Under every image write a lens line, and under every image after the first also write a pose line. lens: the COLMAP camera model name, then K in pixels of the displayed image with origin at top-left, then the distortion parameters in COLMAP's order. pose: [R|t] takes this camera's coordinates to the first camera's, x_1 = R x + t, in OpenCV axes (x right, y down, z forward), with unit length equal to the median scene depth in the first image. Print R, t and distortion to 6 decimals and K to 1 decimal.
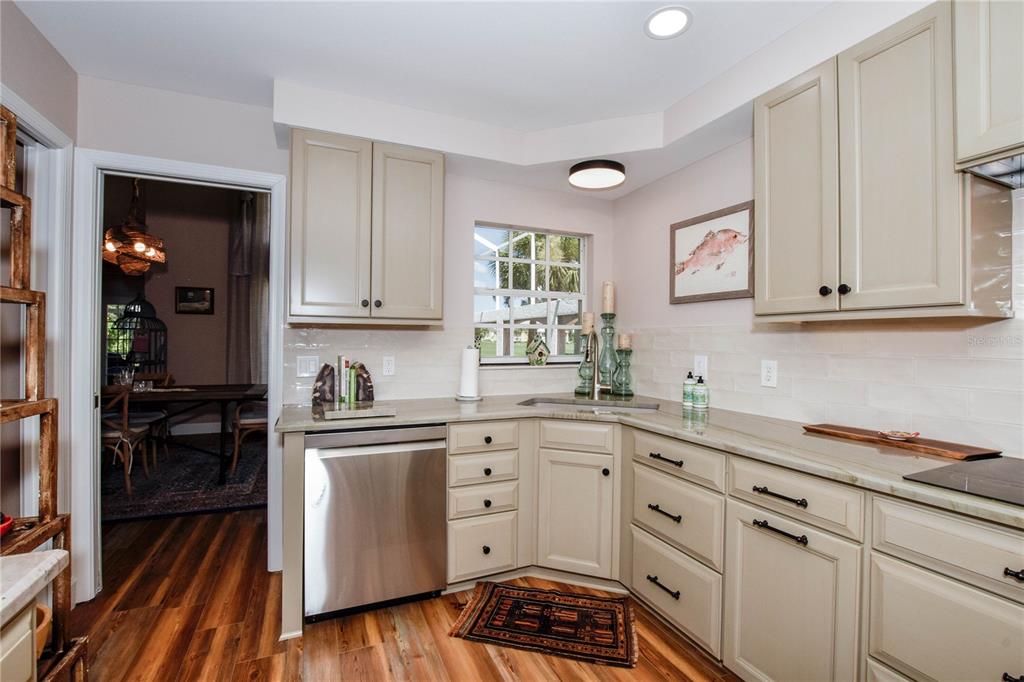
lens RADIAL K [[452.0, 0, 516.3], [0, 452.0, 340.5], [0, 0, 1]] dist [-0.036979, 0.007746]
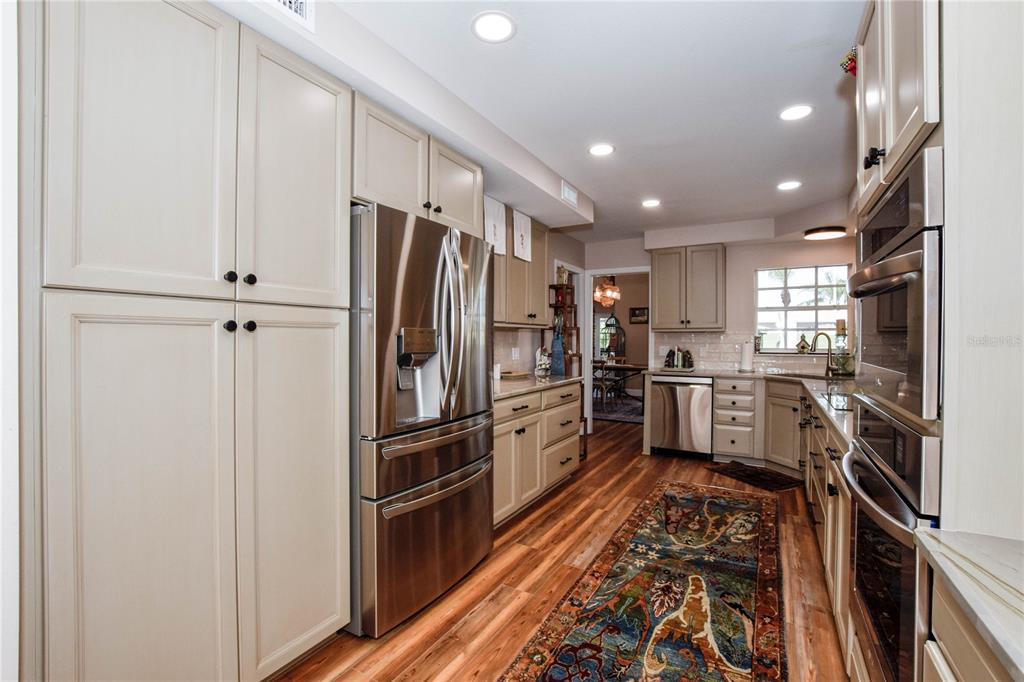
lens RADIAL K [[452.0, 0, 516.3], [0, 452.0, 340.5], [0, 0, 1]] dist [-0.036979, 0.007746]
pose [[0.589153, -0.002061, -0.808019, 0.892446], [0.001410, 0.999998, -0.001522, 0.009889], [0.808020, -0.000242, 0.589155, -0.883531]]
